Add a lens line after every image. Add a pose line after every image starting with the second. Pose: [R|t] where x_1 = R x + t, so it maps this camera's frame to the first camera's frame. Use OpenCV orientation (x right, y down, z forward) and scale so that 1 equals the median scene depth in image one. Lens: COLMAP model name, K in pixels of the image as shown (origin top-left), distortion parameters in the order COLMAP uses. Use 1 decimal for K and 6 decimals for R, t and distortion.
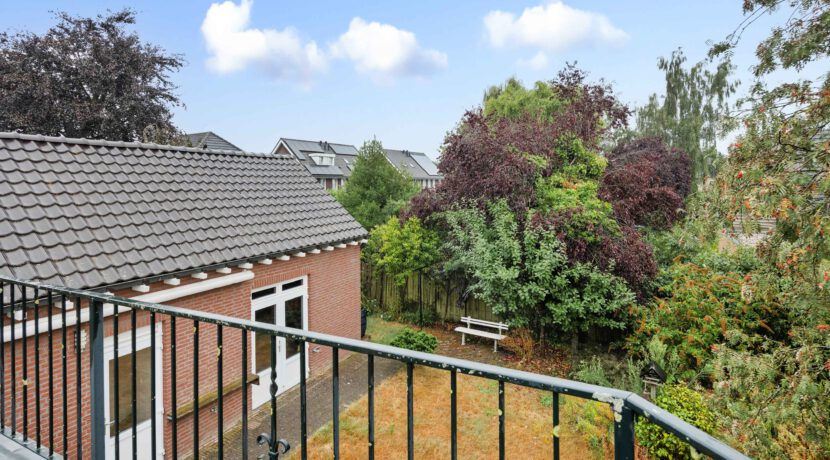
lens RADIAL K [[442.8, 0, 416.5], [0, 442.8, 170.0], [0, 0, 1]] dist [0.001847, 0.000295]
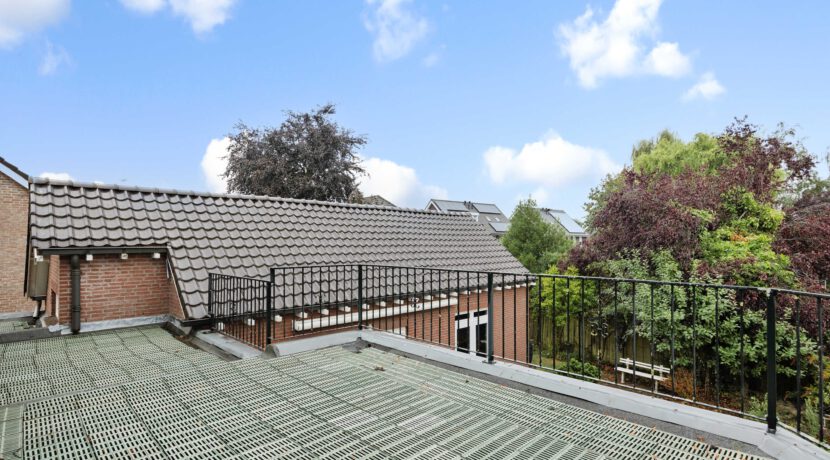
lens RADIAL K [[412.9, 0, 415.0], [0, 412.9, 230.0], [0, 0, 1]] dist [-0.000516, 0.000383]
pose [[0.946440, -0.000907, -0.322880, -0.050153], [0.002899, 0.999980, 0.005691, 0.006903], [0.322868, -0.006323, 0.946423, -0.133073]]
